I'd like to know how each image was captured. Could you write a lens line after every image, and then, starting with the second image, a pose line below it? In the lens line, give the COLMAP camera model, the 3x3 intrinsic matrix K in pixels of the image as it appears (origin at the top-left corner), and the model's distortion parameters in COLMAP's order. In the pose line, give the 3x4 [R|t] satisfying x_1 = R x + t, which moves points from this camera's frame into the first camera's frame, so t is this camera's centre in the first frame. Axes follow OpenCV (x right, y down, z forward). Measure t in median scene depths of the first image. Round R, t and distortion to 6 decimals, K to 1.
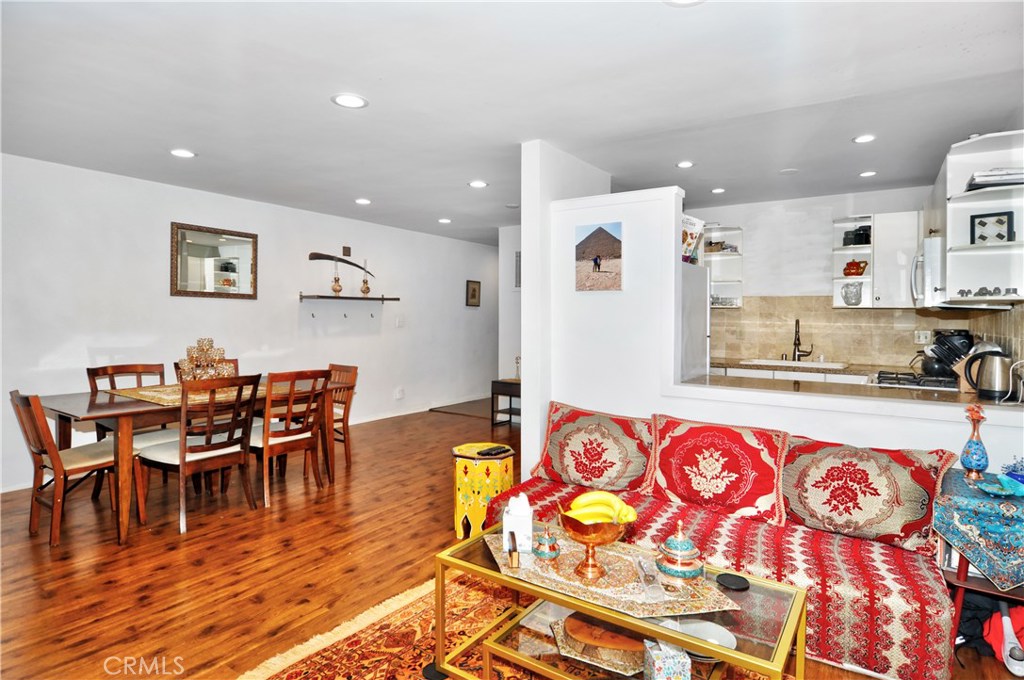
lens RADIAL K [[561.9, 0, 511.5], [0, 561.9, 317.1], [0, 0, 1]] dist [-0.000216, -0.011823]
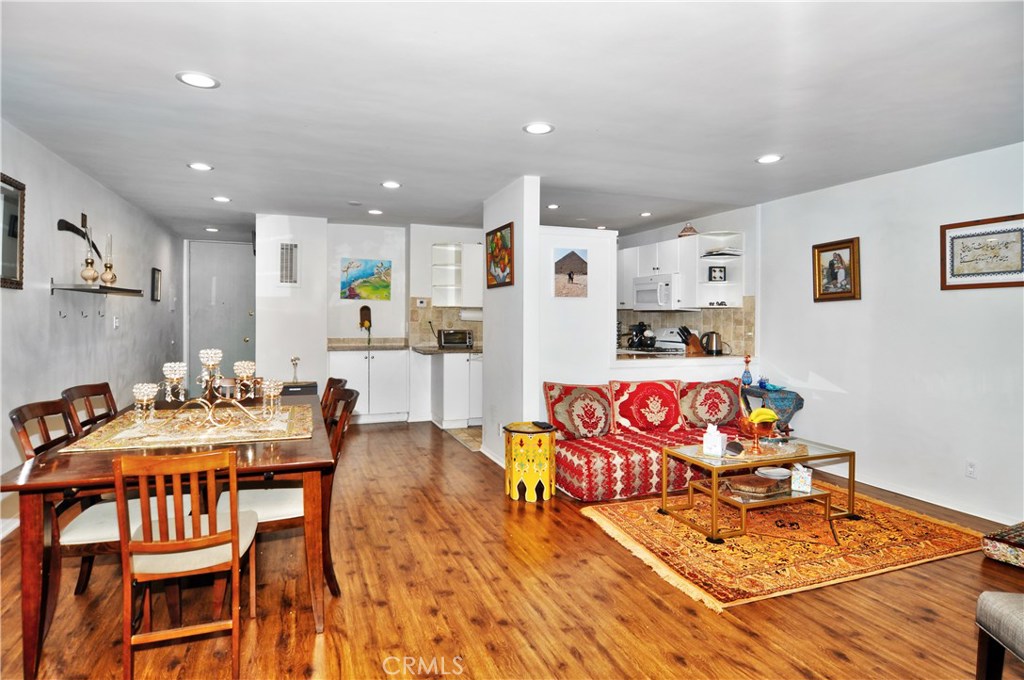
lens RADIAL K [[561.9, 0, 511.5], [0, 561.9, 317.1], [0, 0, 1]] dist [-0.000216, -0.011823]
pose [[0.565516, -0.006744, 0.824710, -1.174444], [0.001141, 0.999972, 0.007395, -0.009599], [-0.824737, -0.003241, 0.565508, 0.384229]]
